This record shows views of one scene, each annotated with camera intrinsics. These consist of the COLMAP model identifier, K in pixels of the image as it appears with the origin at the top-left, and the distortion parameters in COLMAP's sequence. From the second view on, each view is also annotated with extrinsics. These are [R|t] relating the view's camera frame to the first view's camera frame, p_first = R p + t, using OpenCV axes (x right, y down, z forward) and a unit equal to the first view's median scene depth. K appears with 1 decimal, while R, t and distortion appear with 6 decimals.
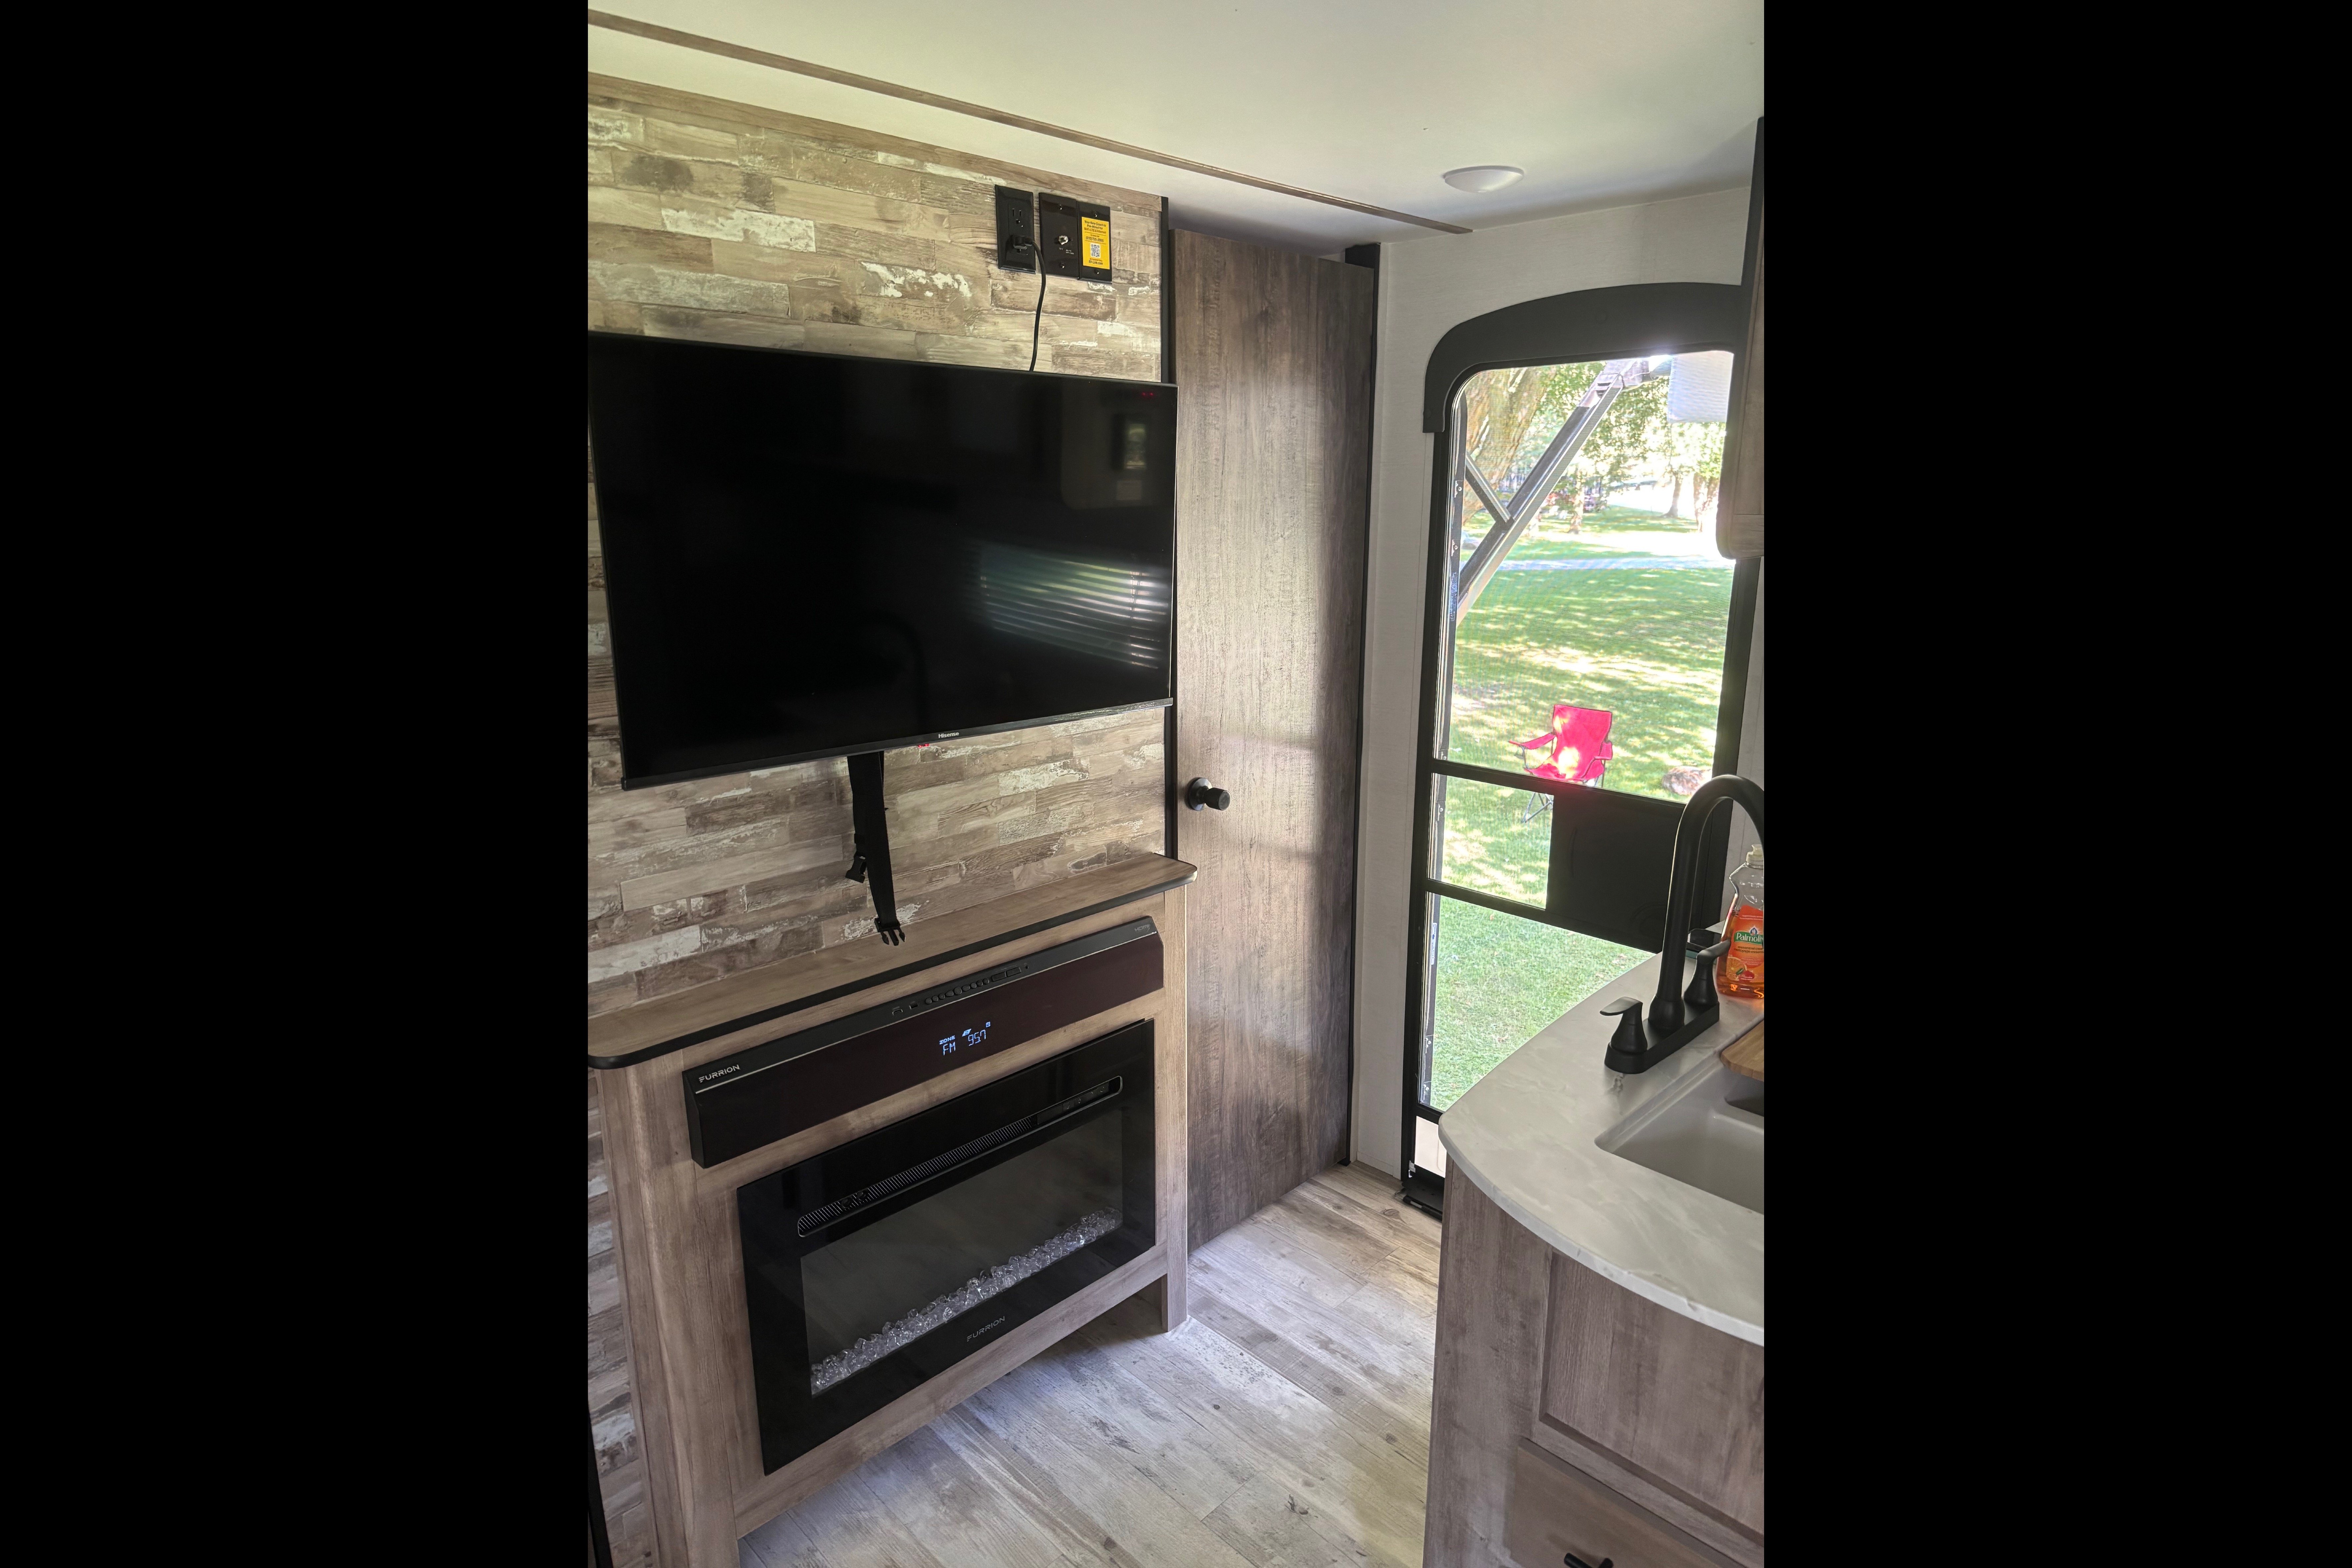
lens RADIAL K [[1220.7, 0, 1172.3], [0, 1220.7, 786.6], [0, 0, 1]] dist [-0.000700, -0.000133]
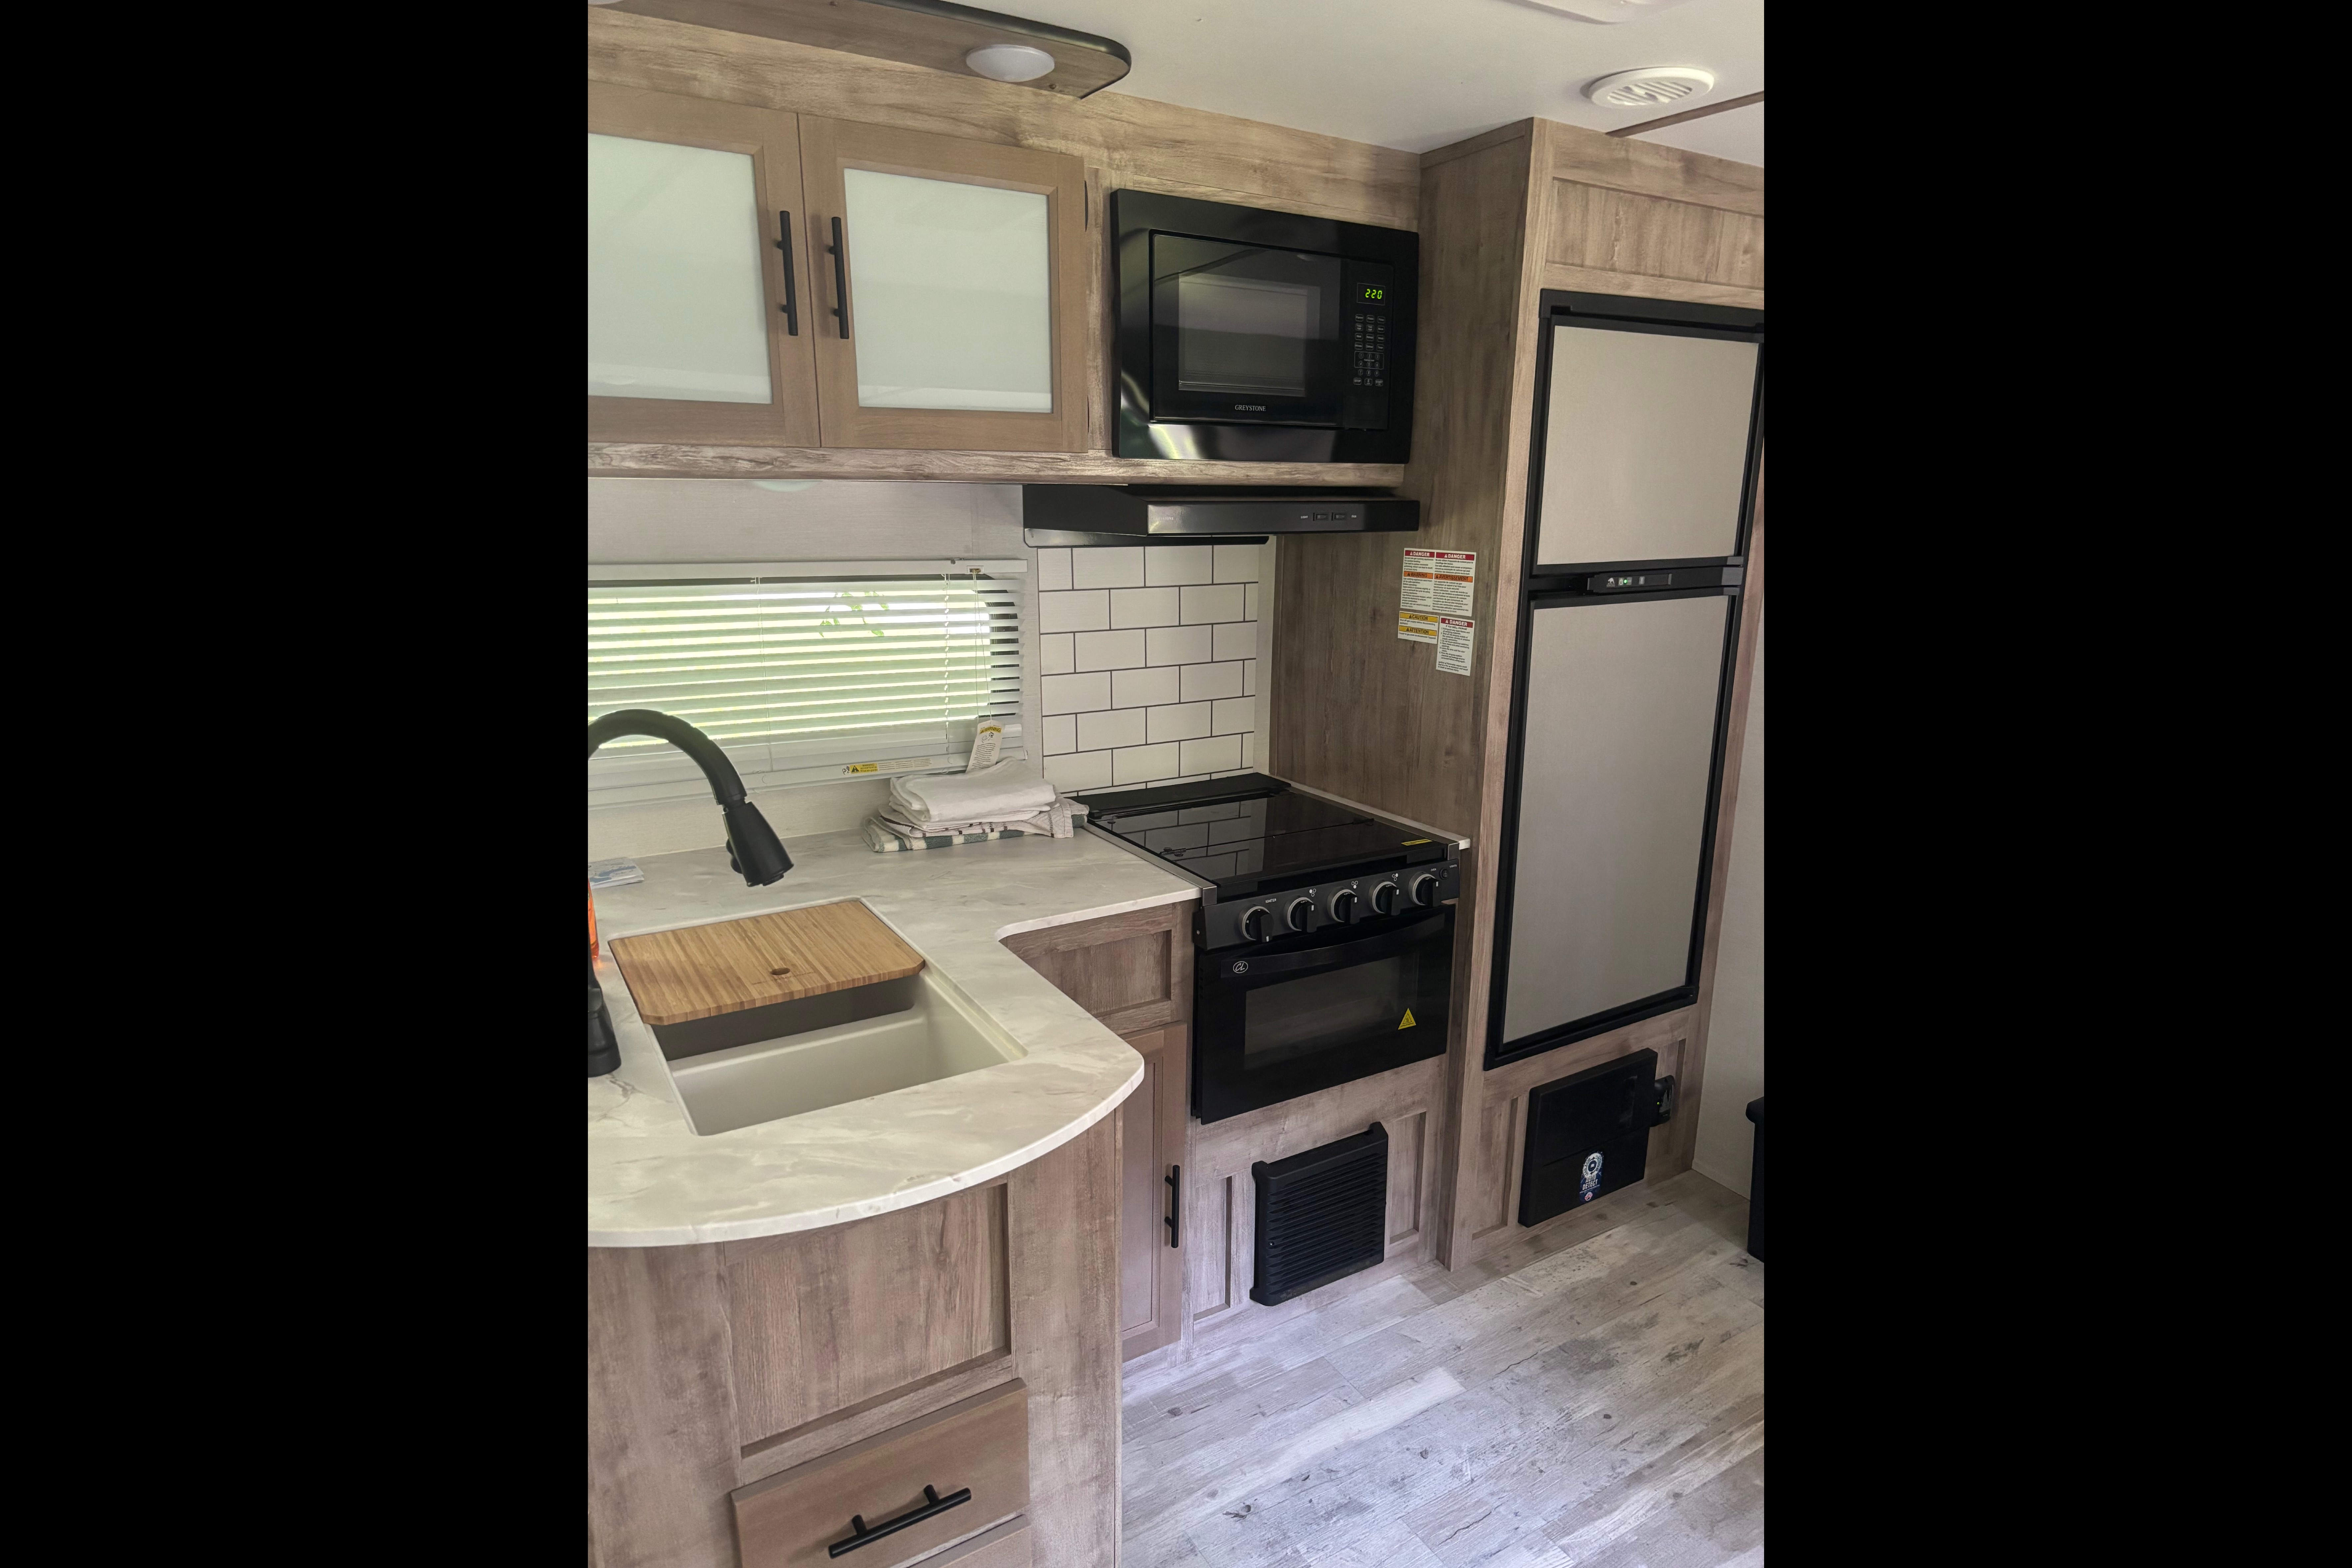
lens RADIAL K [[1220.7, 0, 1171.3], [0, 1220.7, 784.1], [0, 0, 1]] dist [-0.000700, -0.000133]
pose [[0.233981, -0.242963, 0.941394, -0.350408], [0.218714, 0.956607, 0.192529, -0.037709], [-0.947321, 0.160848, 0.276967, 0.435348]]
